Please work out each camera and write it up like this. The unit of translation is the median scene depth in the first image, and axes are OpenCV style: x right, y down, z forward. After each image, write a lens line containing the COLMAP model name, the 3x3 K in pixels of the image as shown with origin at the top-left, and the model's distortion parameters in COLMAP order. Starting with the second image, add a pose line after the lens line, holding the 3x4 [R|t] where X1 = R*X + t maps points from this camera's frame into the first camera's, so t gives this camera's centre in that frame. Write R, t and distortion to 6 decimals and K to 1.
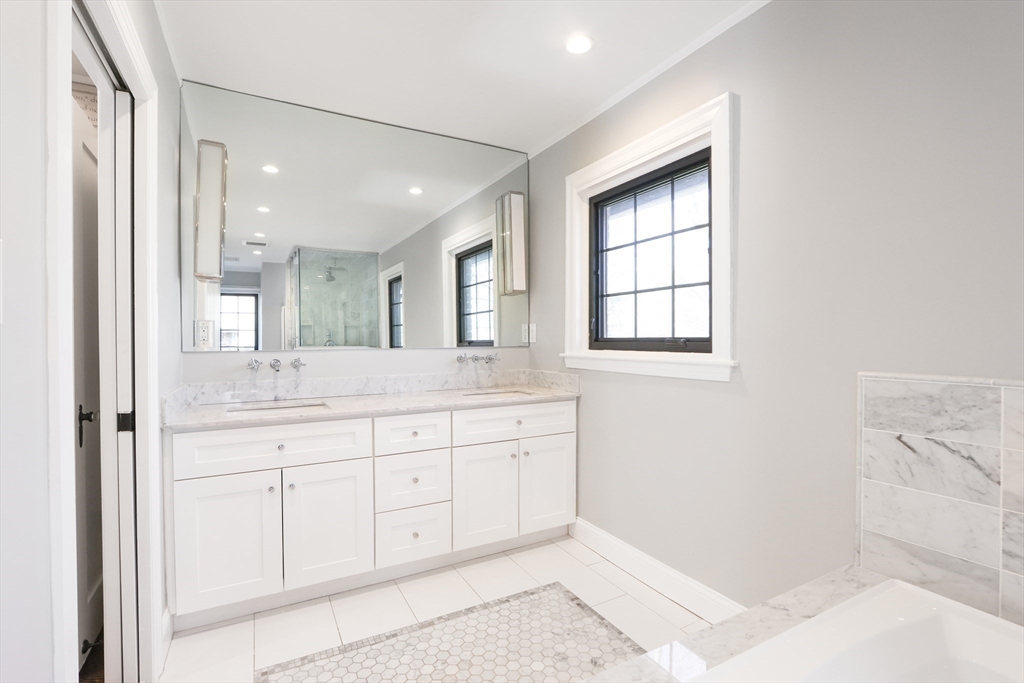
lens RADIAL K [[487.4, 0, 512.0], [0, 487.4, 341.5], [0, 0, 1]] dist [0.000001, -0.000156]
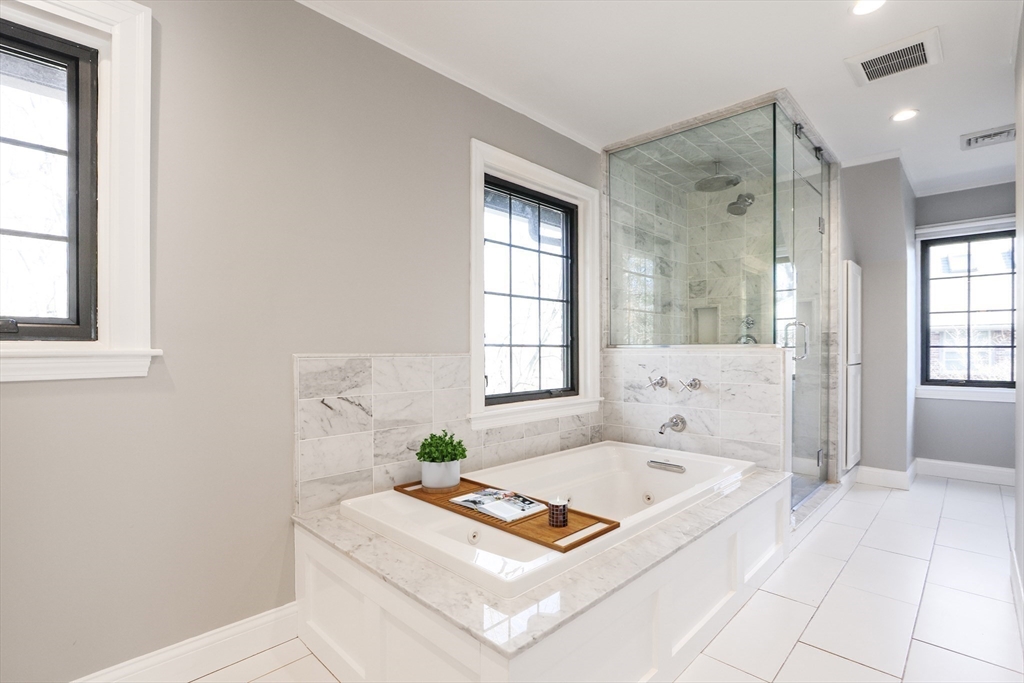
lens RADIAL K [[487.4, 0, 512.0], [0, 487.4, 341.5], [0, 0, 1]] dist [0.000001, -0.000156]
pose [[-0.297350, 0.013744, 0.954670, -0.664723], [0.003241, 0.999905, -0.013386, 0.054386], [-0.954763, -0.000886, -0.297367, 0.932876]]
